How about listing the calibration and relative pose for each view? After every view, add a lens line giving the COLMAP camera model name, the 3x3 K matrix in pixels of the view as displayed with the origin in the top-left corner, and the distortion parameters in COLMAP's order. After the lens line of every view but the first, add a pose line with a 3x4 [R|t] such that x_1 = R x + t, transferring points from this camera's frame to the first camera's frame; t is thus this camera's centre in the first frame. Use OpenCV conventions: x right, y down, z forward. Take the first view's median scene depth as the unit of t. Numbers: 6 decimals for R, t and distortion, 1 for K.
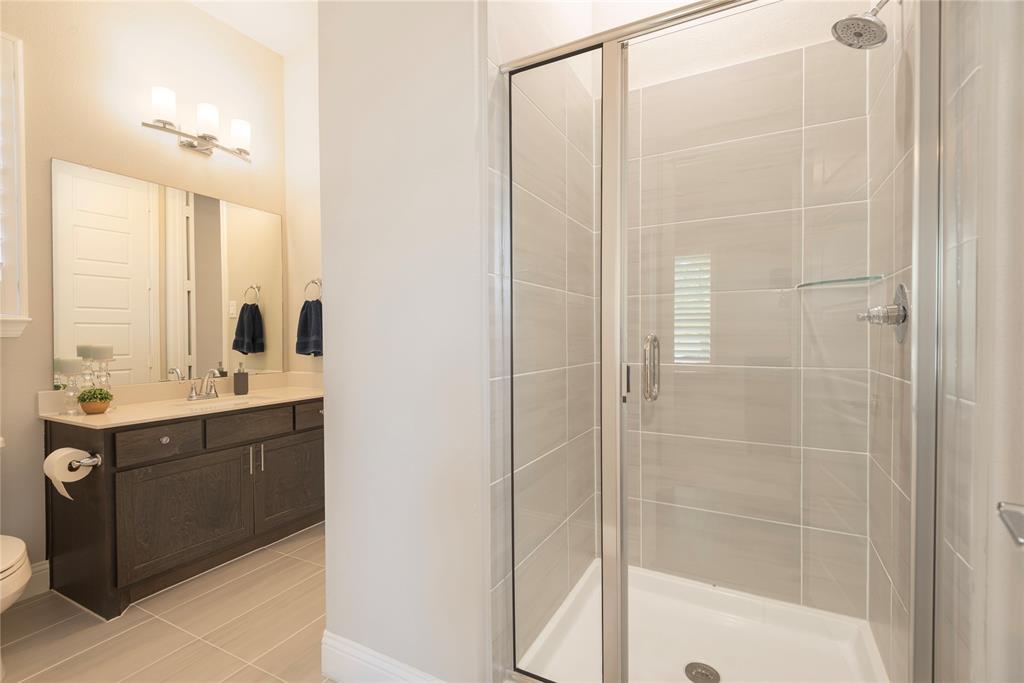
lens RADIAL K [[460.6, 0, 510.7], [0, 460.6, 340.8], [0, 0, 1]] dist [0.032412, -0.023782]
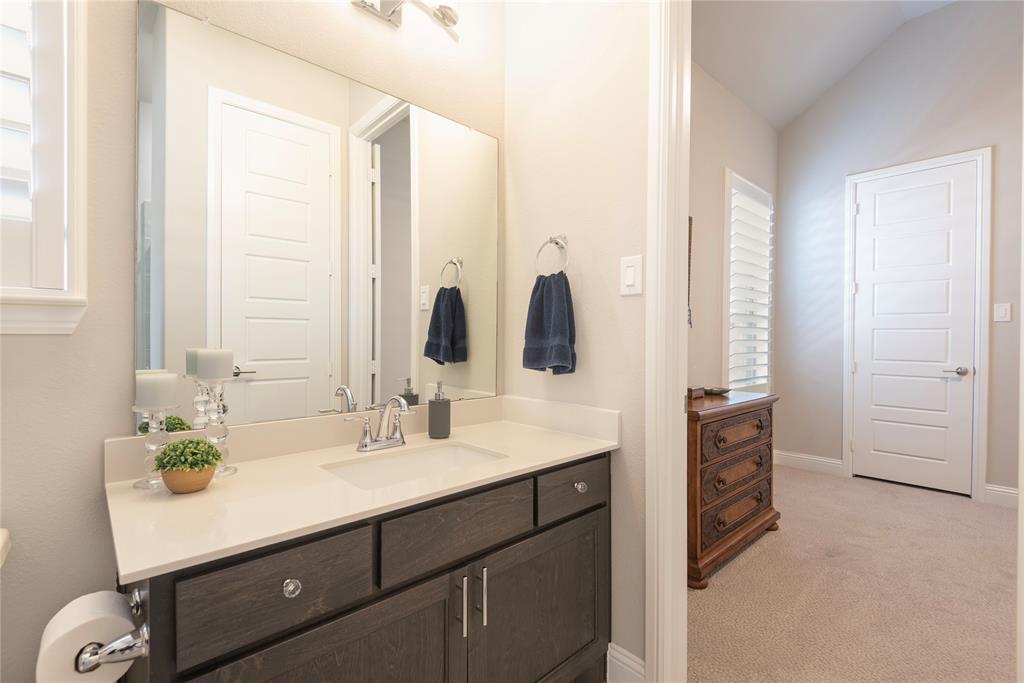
lens RADIAL K [[460.6, 0, 510.7], [0, 460.6, 340.8], [0, 0, 1]] dist [0.032412, -0.023782]
pose [[0.944286, 0.012386, -0.328892, -0.292033], [-0.014237, 0.999893, -0.003219, -0.003858], [0.328817, 0.007722, 0.944362, 0.459425]]
